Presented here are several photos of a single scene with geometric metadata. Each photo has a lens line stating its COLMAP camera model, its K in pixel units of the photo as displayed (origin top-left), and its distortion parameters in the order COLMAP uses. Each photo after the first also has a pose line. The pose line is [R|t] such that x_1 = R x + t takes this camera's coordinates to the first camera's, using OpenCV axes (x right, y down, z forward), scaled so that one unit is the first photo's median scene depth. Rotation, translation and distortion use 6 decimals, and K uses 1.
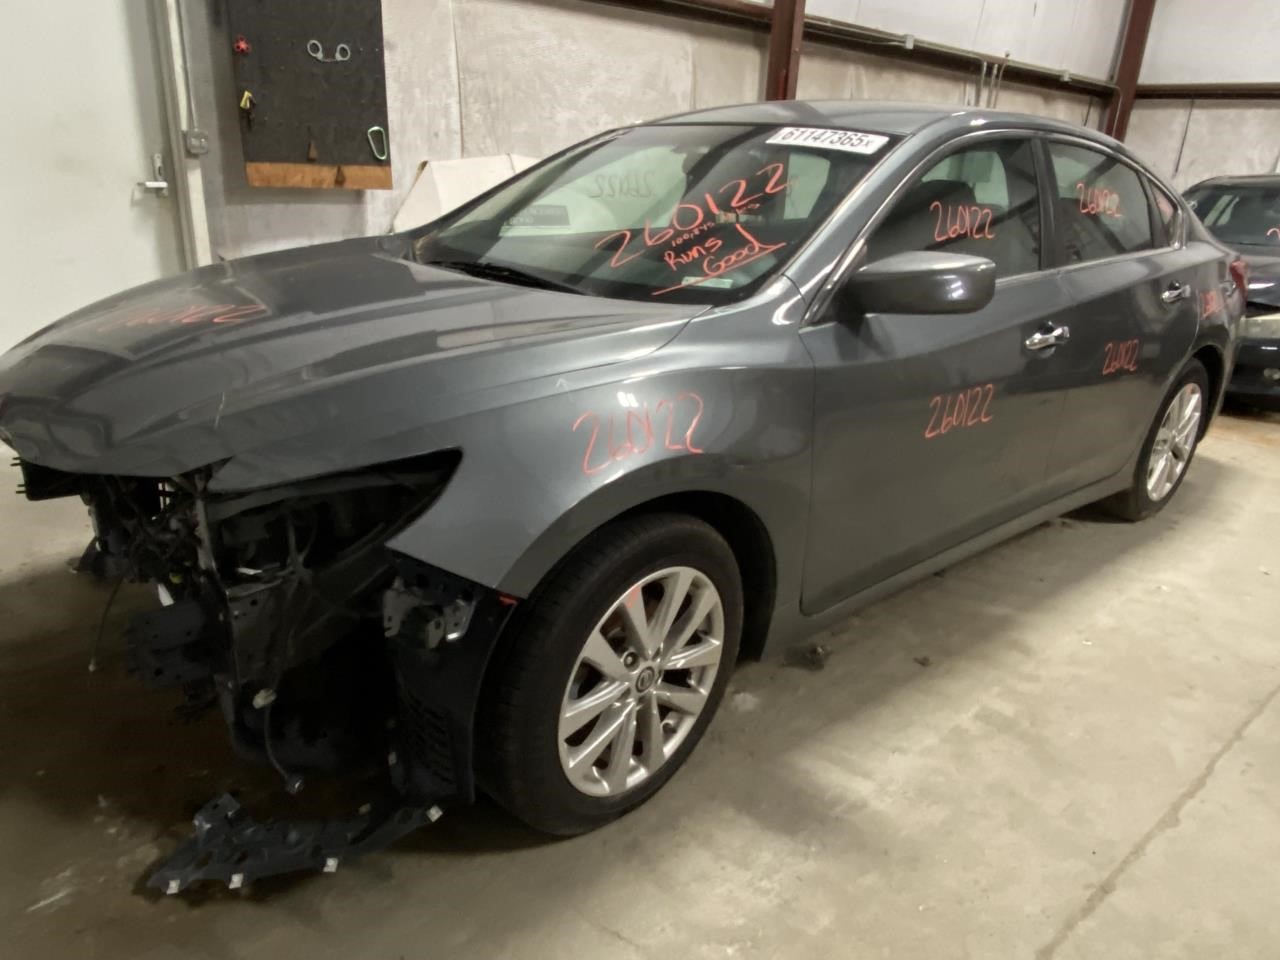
lens RADIAL K [[865.6, 0, 634.1], [0, 865.6, 485.5], [0, 0, 1]] dist [0.028001, -0.015380]
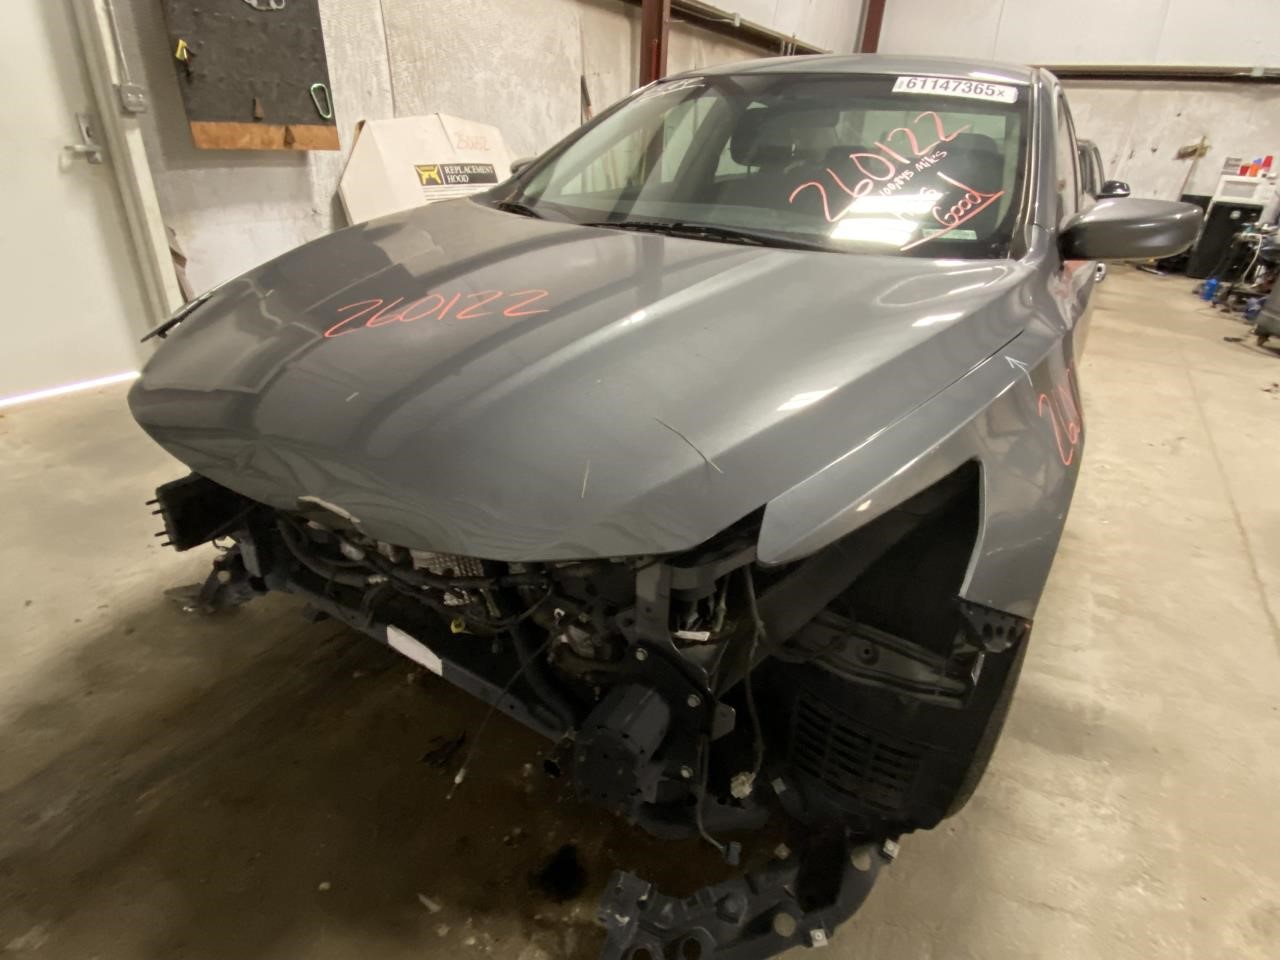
lens RADIAL K [[684.3, 0, 645.7], [0, 684.3, 479.7], [0, 0, 1]] dist [-0.014922, 0.002798]
pose [[0.959597, -0.128243, 0.250453, -0.181219], [0.097650, 0.986559, 0.131022, -0.037119], [-0.263890, -0.101272, 0.959222, 0.125607]]
